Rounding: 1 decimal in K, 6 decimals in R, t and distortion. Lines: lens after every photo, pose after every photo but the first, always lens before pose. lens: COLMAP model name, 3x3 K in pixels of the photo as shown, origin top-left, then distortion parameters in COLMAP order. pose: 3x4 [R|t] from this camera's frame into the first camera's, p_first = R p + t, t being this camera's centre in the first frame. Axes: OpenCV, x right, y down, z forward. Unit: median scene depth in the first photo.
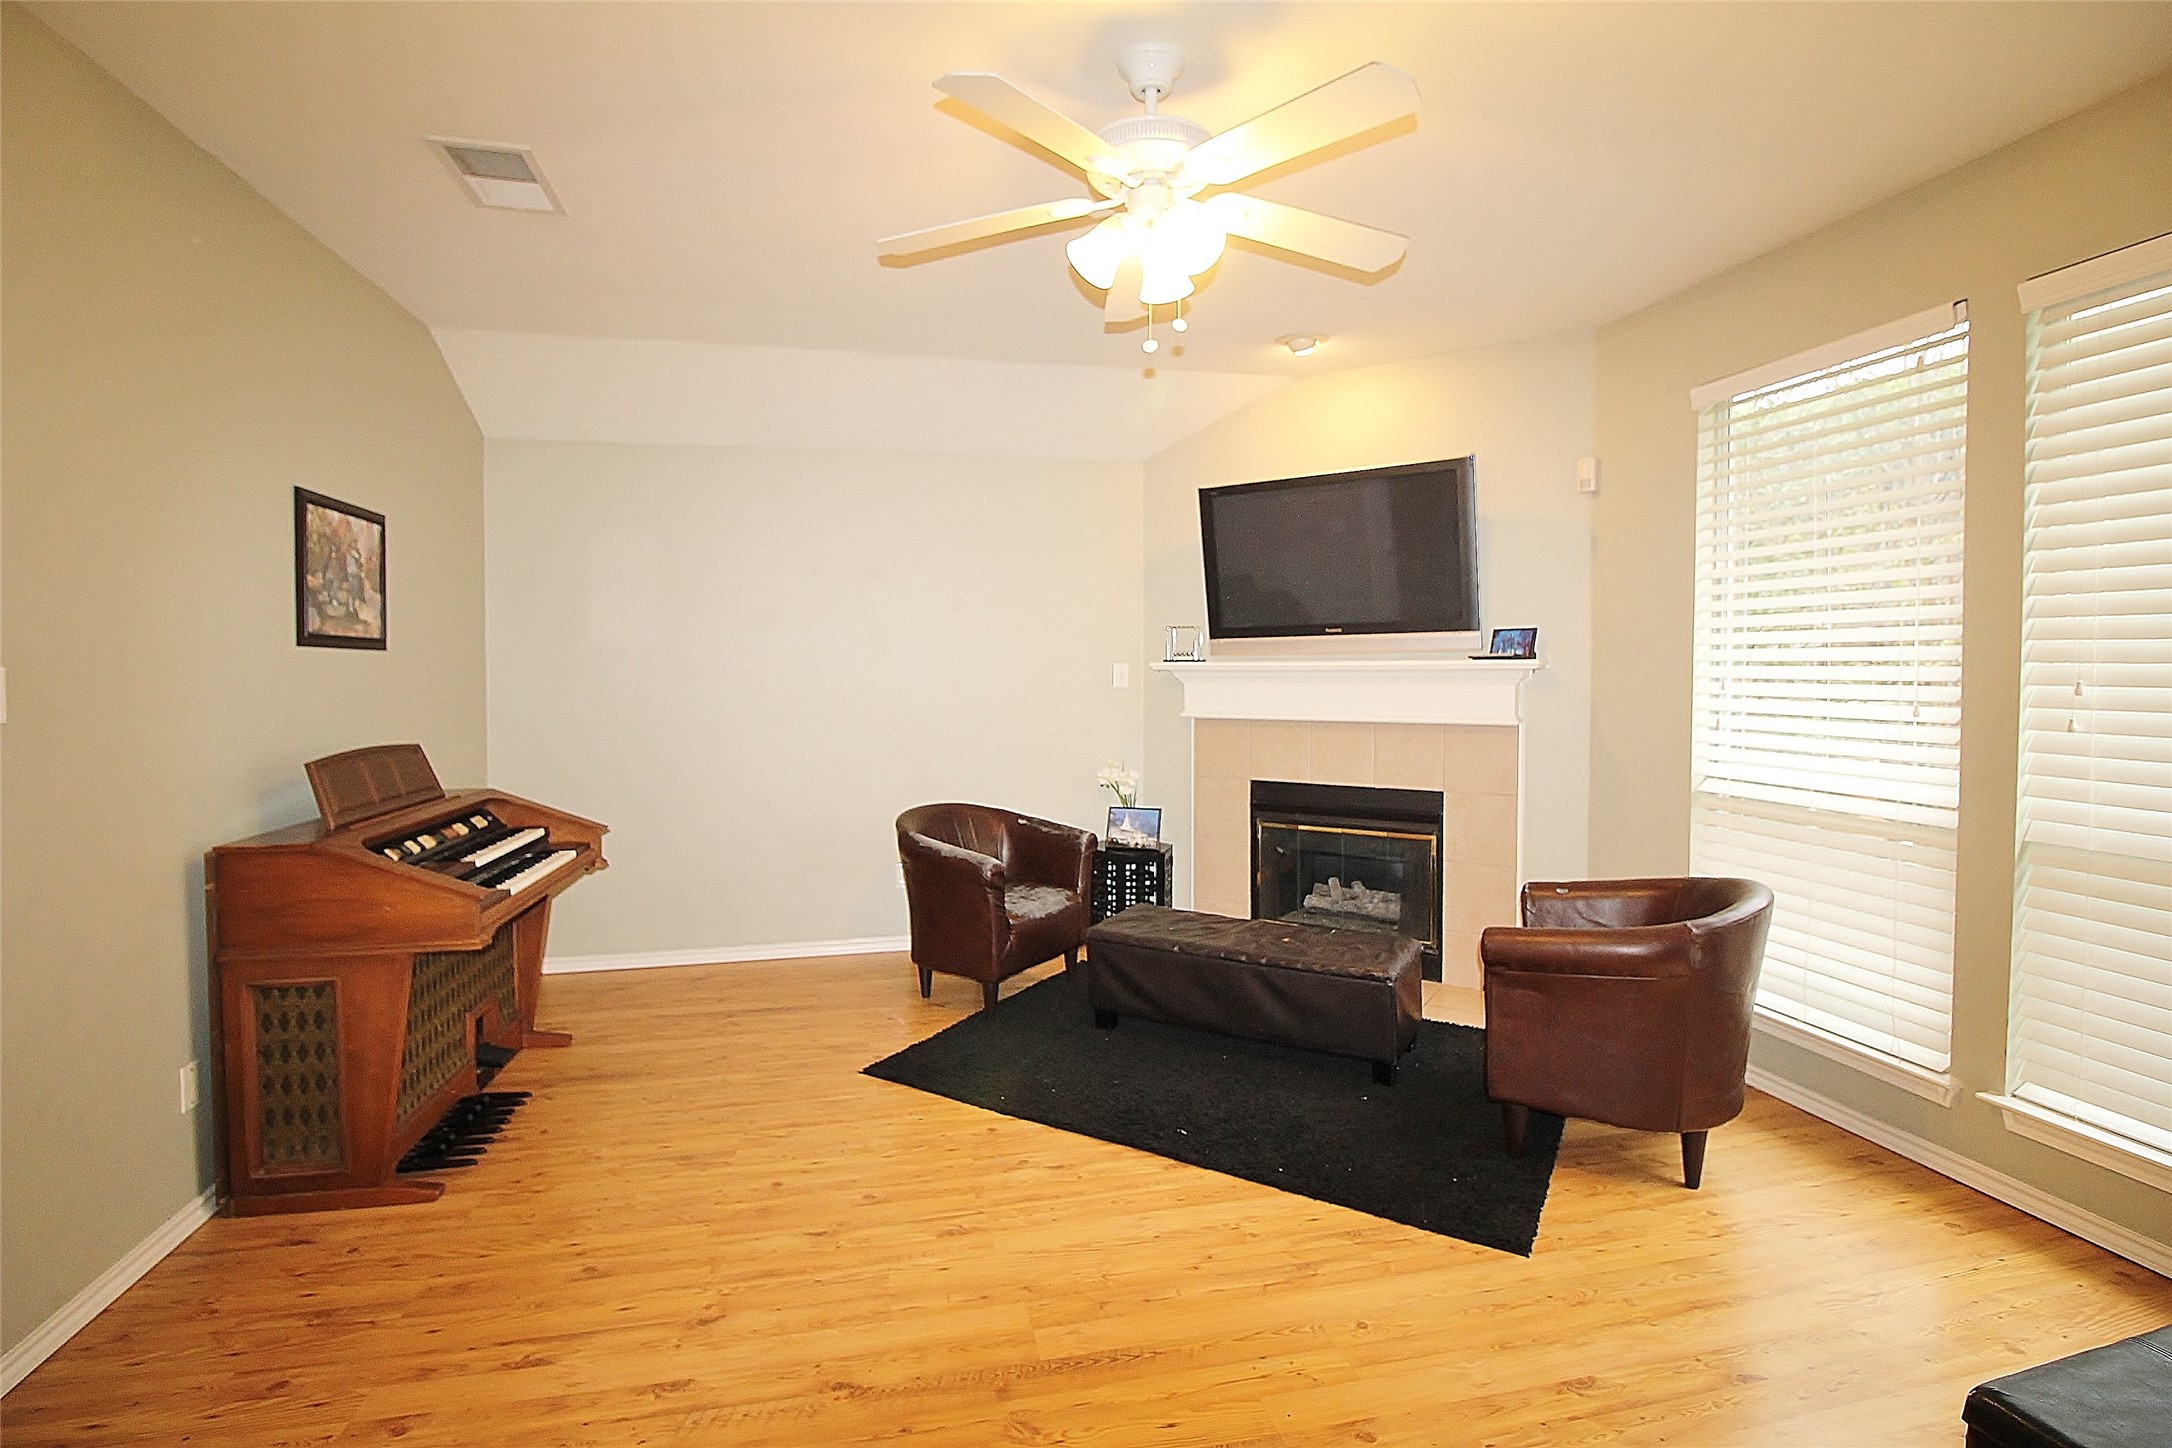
lens RADIAL K [[1020.2, 0, 1076.3], [0, 1020.2, 714.6], [0, 0, 1]] dist [-0.019479, -0.003110]
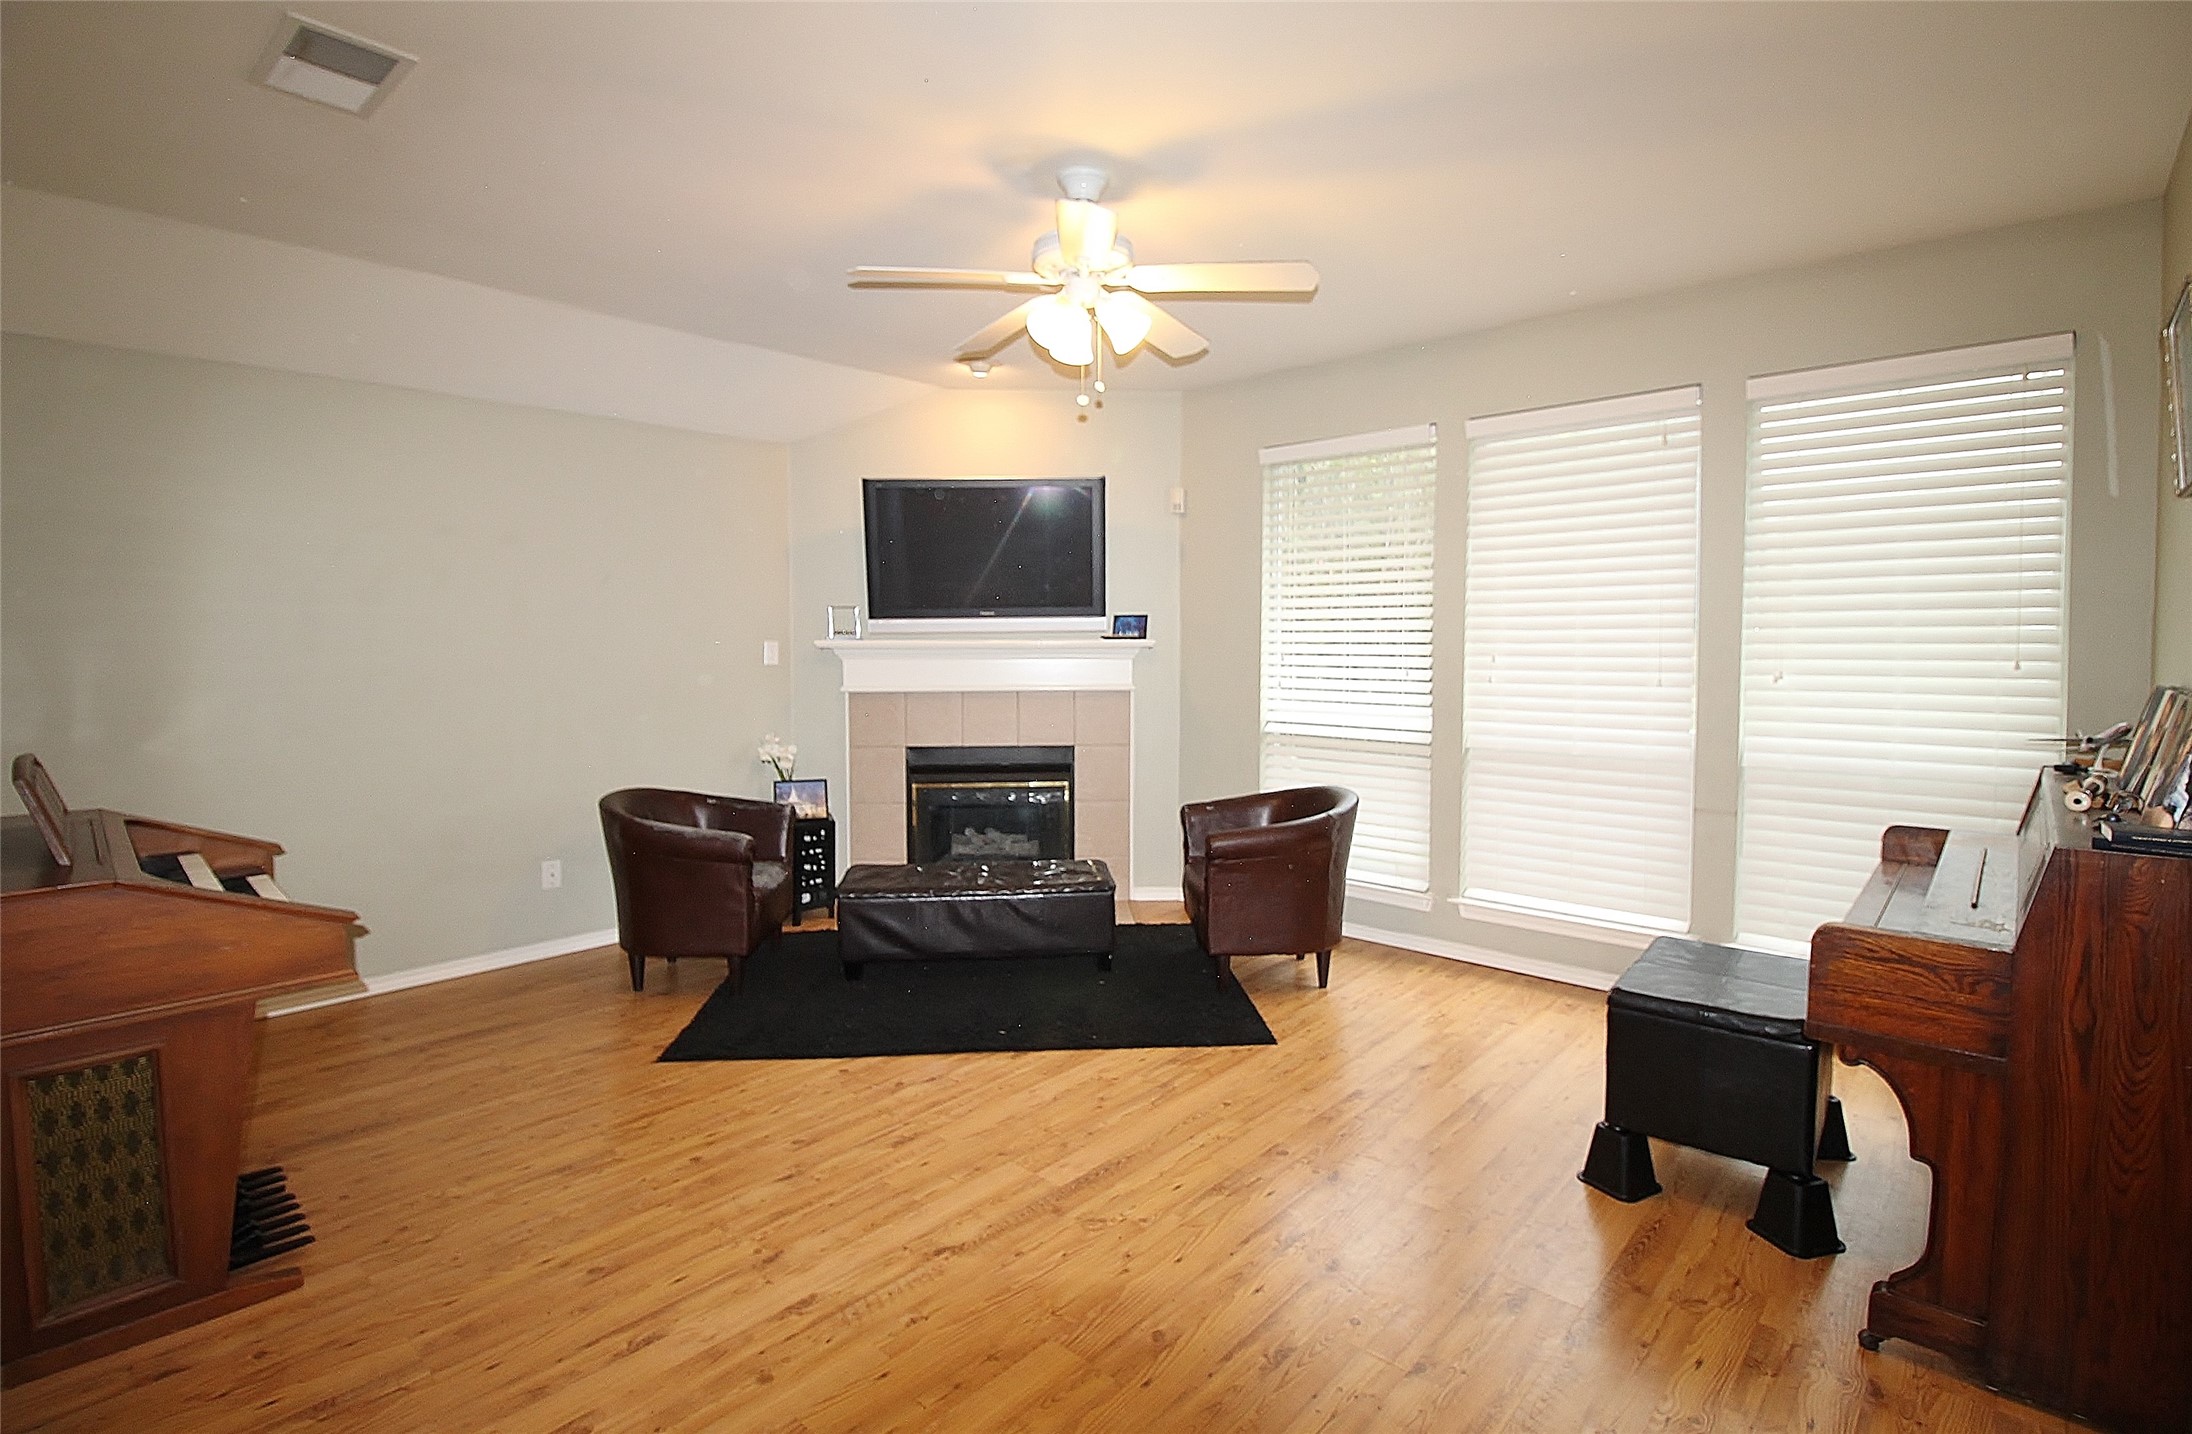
lens RADIAL K [[1041.3, 0, 1104.9], [0, 1041.3, 710.6], [0, 0, 1]] dist [-0.025129, -0.003754]
pose [[0.808606, -0.038030, 0.587120, -0.541048], [0.026285, 0.999247, 0.028524, -0.003302], [-0.587762, -0.007633, 0.808998, -0.070230]]
